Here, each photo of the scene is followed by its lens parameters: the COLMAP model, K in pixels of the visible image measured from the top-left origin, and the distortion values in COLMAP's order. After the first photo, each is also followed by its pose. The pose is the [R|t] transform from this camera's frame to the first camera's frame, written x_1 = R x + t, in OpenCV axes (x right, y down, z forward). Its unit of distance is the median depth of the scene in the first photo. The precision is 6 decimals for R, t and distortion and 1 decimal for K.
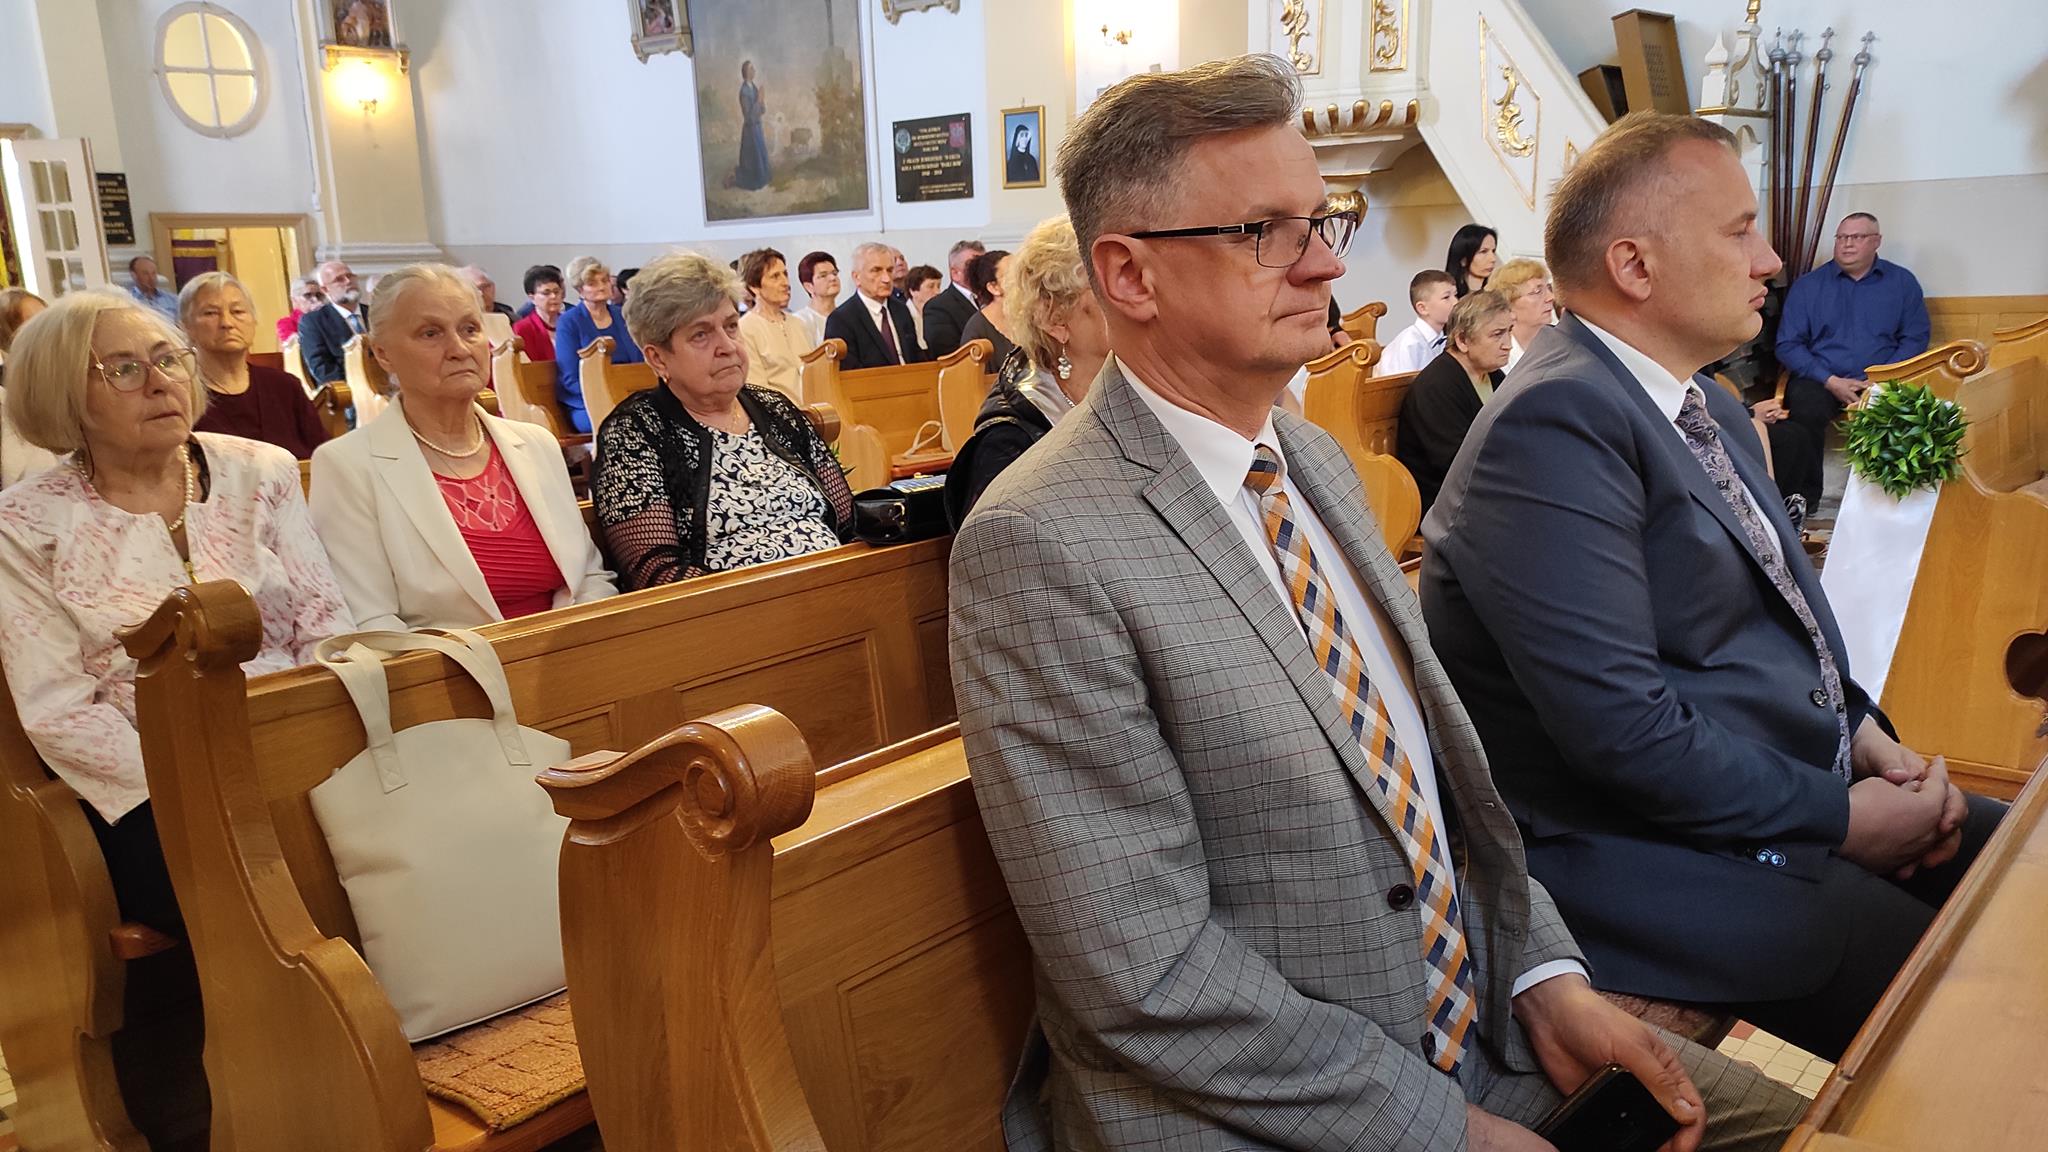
lens RADIAL K [[1497.9, 0, 1030.8], [0, 1497.9, 567.2], [0, 0, 1]] dist [0.065044, -0.075555]
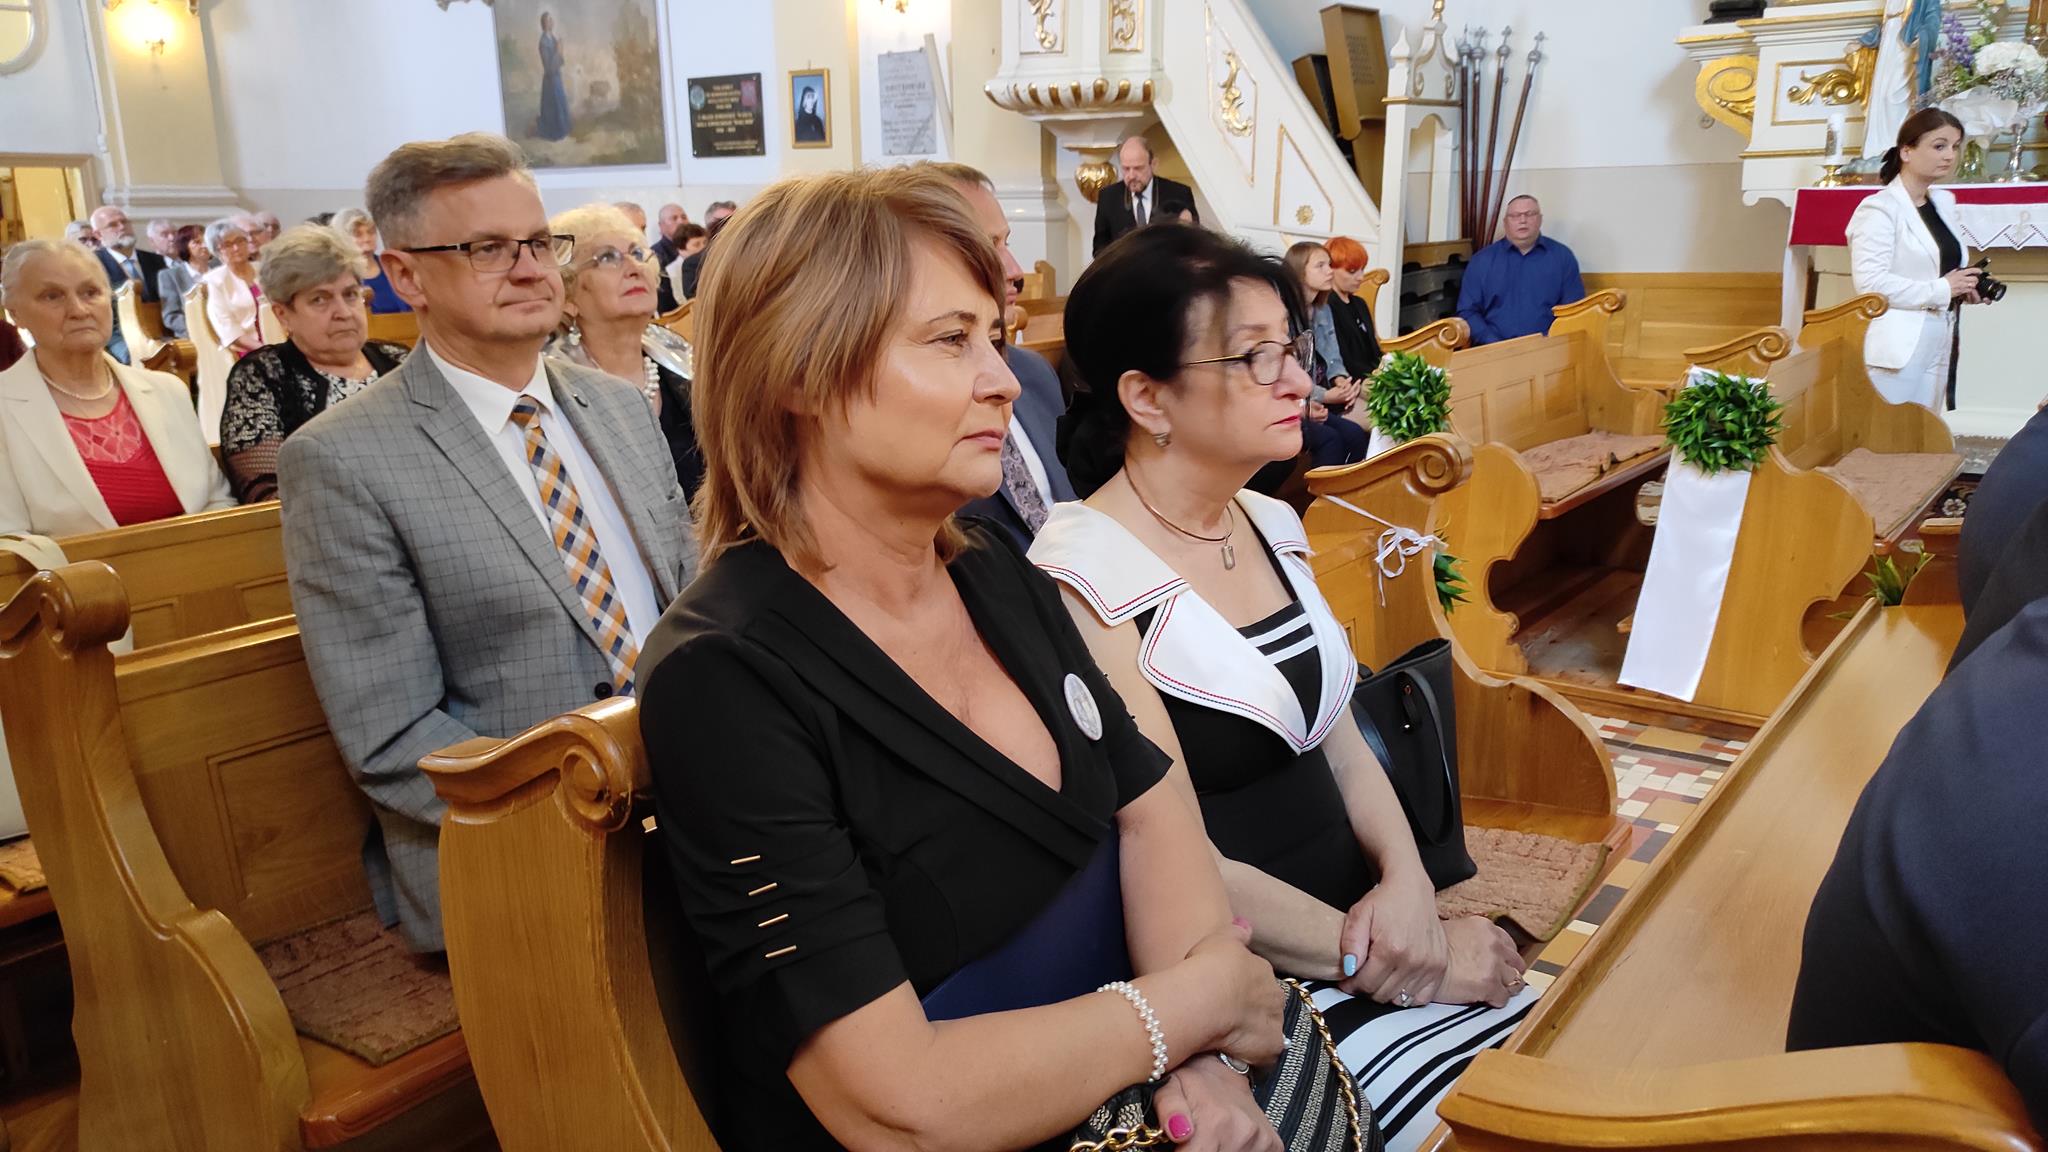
lens RADIAL K [[1497.9, 0, 1030.8], [0, 1497.9, 567.2], [0, 0, 1]] dist [0.065044, -0.075555]
pose [[0.996404, 0.000350, 0.084725, 0.078213], [-0.002994, 0.999512, 0.031086, 0.005843], [-0.084673, -0.031228, 0.995919, -0.077531]]
